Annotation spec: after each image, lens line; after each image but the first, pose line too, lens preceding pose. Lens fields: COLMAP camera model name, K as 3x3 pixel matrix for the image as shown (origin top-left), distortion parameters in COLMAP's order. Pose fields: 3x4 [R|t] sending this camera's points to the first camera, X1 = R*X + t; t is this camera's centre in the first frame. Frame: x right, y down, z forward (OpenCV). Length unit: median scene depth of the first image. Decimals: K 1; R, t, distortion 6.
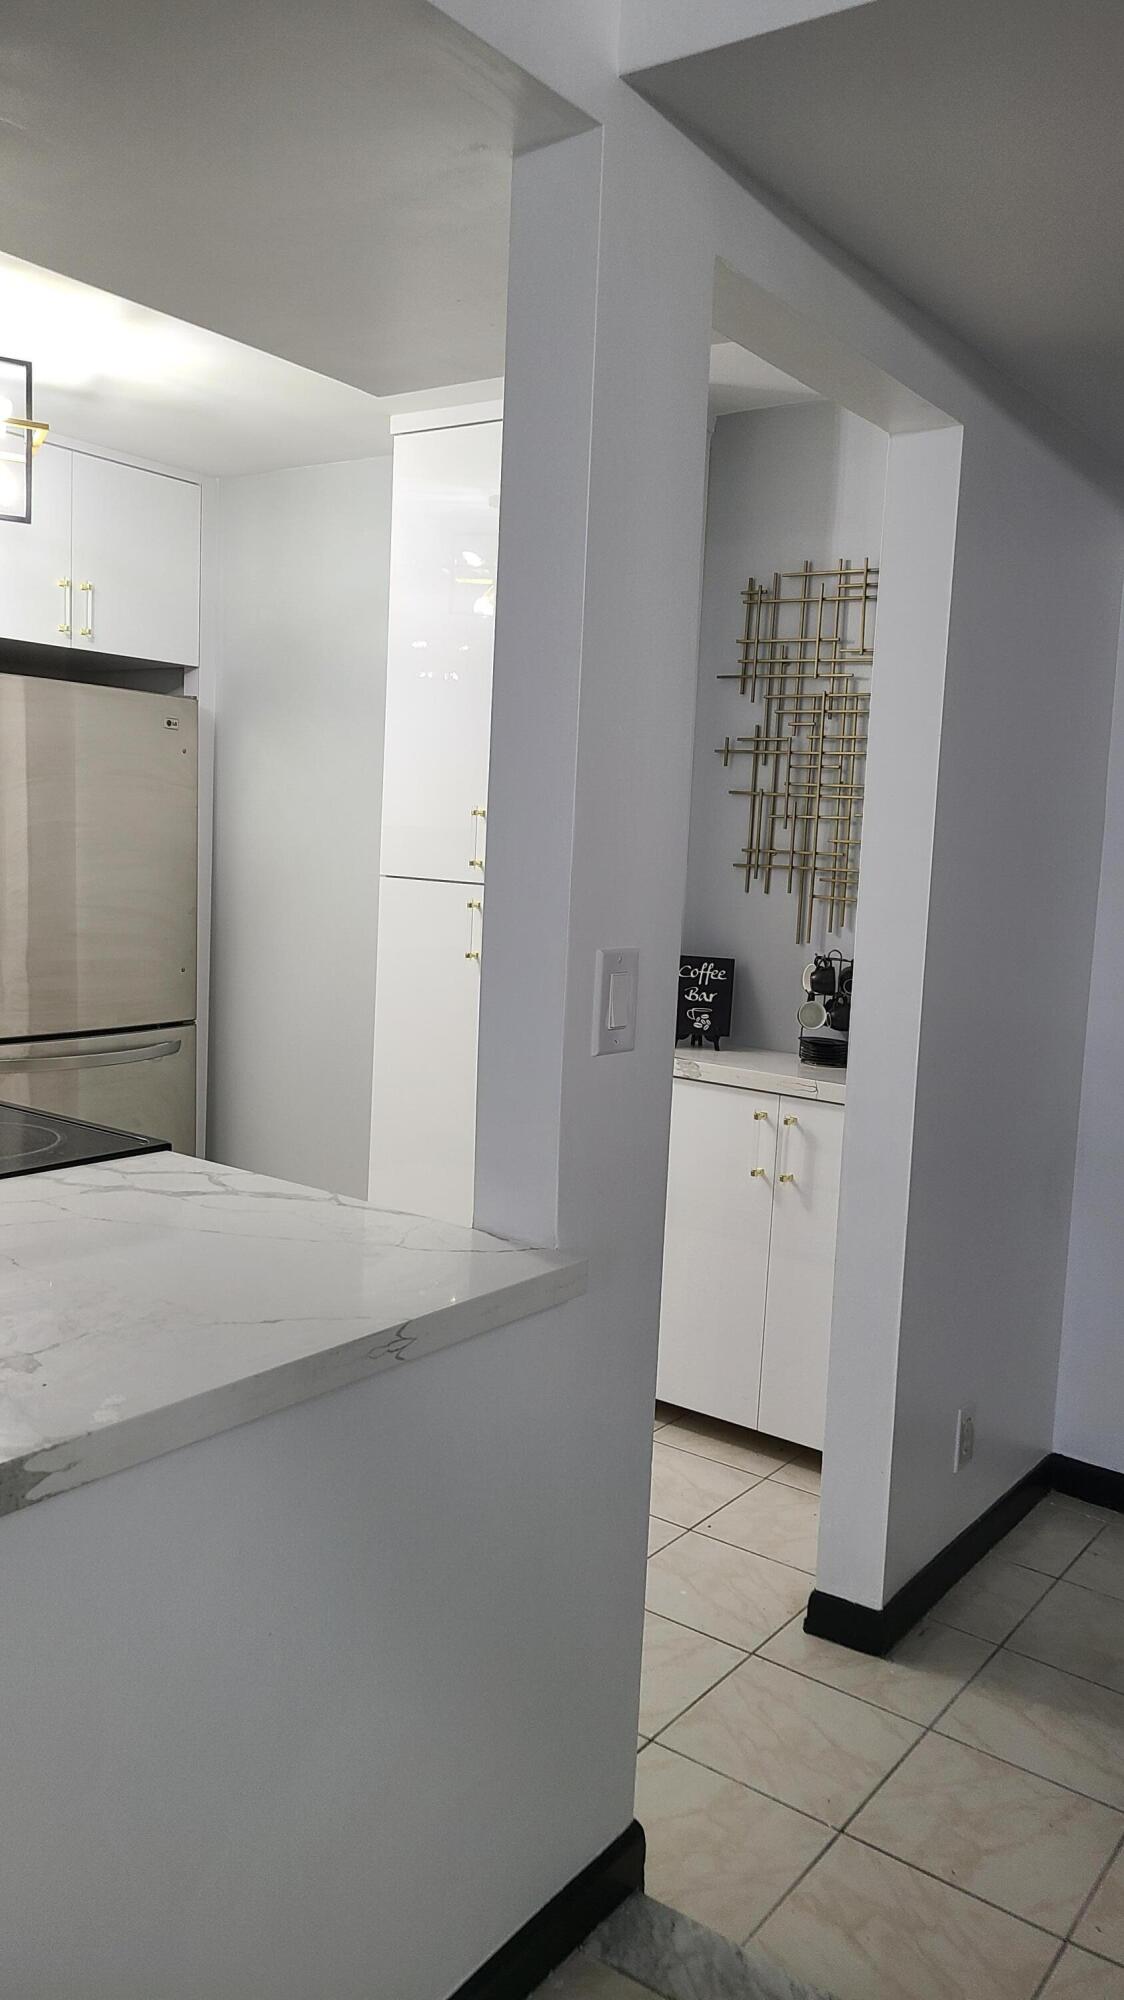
lens RADIAL K [[1502.3, 0, 565.2], [0, 1502.3, 1002.4], [0, 0, 1]] dist [0.056858, -0.033547]
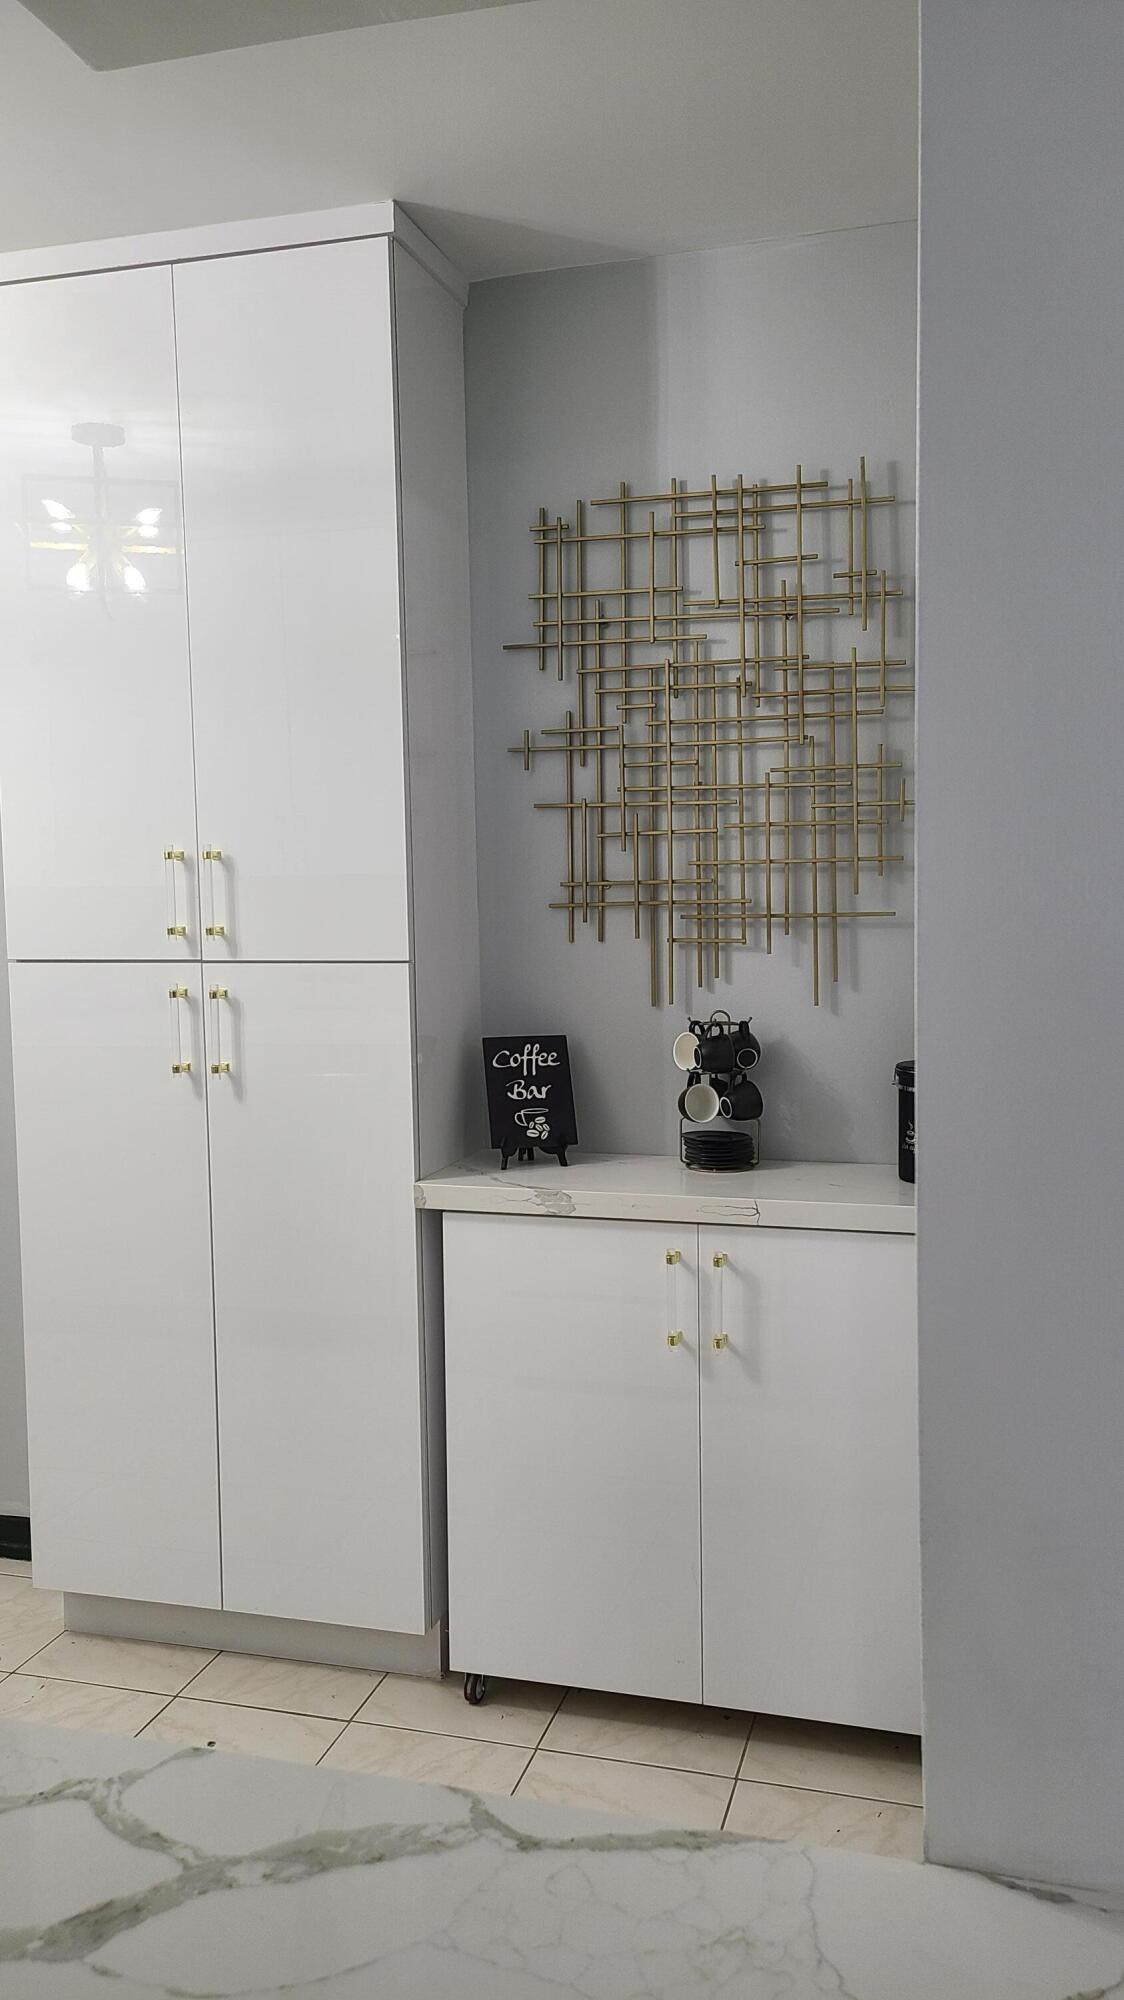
lens RADIAL K [[1502.3, 0, 550.3], [0, 1502.3, 1010.5], [0, 0, 1]] dist [0.056858, -0.033547]
pose [[0.943140, -0.094379, 0.318715, -0.126727], [0.102992, 0.994629, -0.010240, -0.034949], [-0.316037, 0.042483, 0.947795, 0.326255]]
